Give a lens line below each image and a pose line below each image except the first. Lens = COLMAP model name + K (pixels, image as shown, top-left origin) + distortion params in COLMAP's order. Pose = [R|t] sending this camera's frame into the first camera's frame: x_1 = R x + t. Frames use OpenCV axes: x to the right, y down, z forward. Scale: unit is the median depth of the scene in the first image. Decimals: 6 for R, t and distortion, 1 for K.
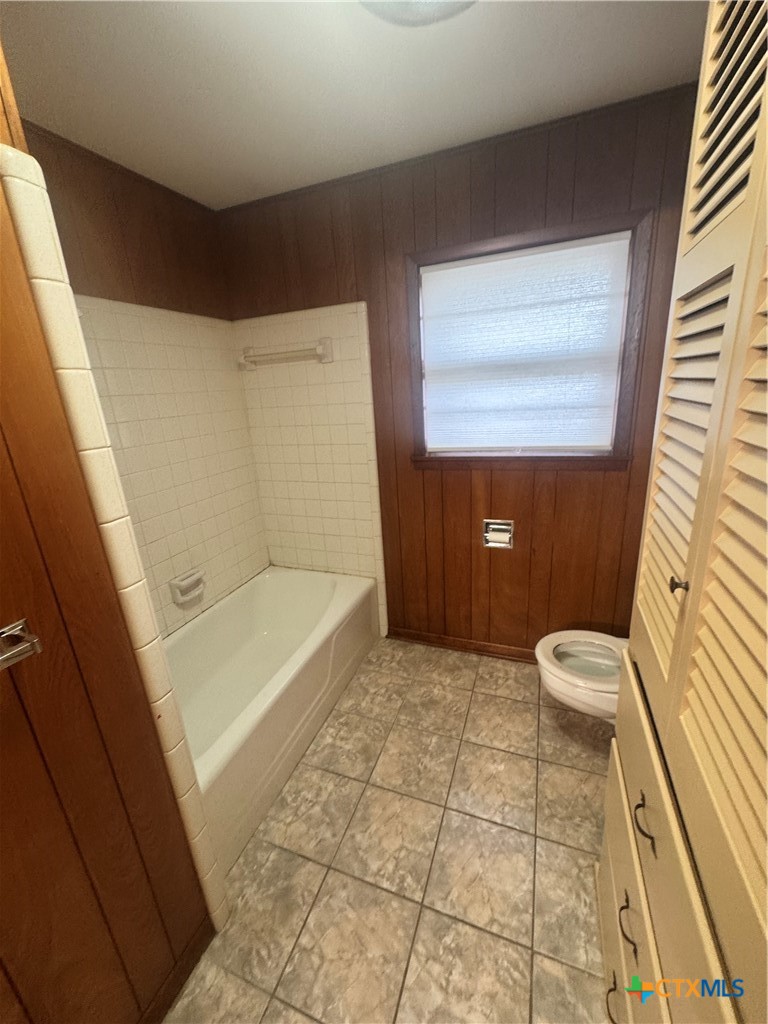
lens RADIAL K [[410.2, 0, 385.1], [0, 410.2, 511.4], [0, 0, 1]] dist [-0.004697, 0.000835]
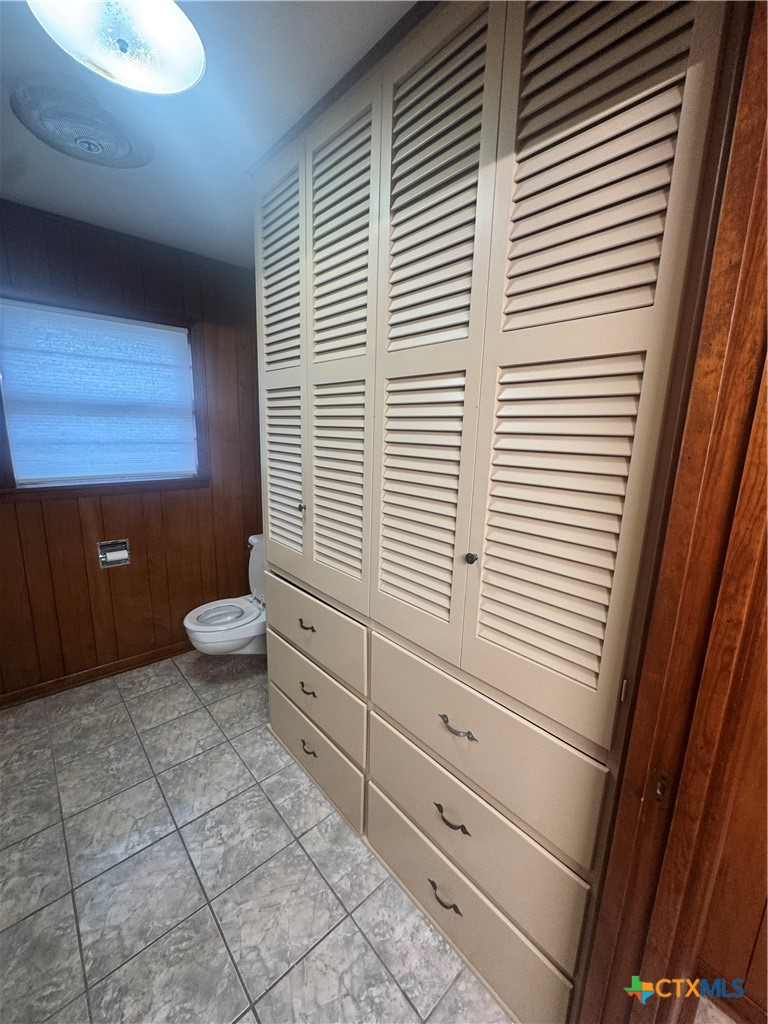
lens RADIAL K [[410.2, 0, 383.5], [0, 410.2, 511.6], [0, 0, 1]] dist [-0.004697, 0.000835]
pose [[0.453121, -0.104045, 0.885357, -0.428006], [0.203887, 0.978936, 0.010694, 0.095650], [-0.867820, 0.175667, 0.464790, -0.192549]]
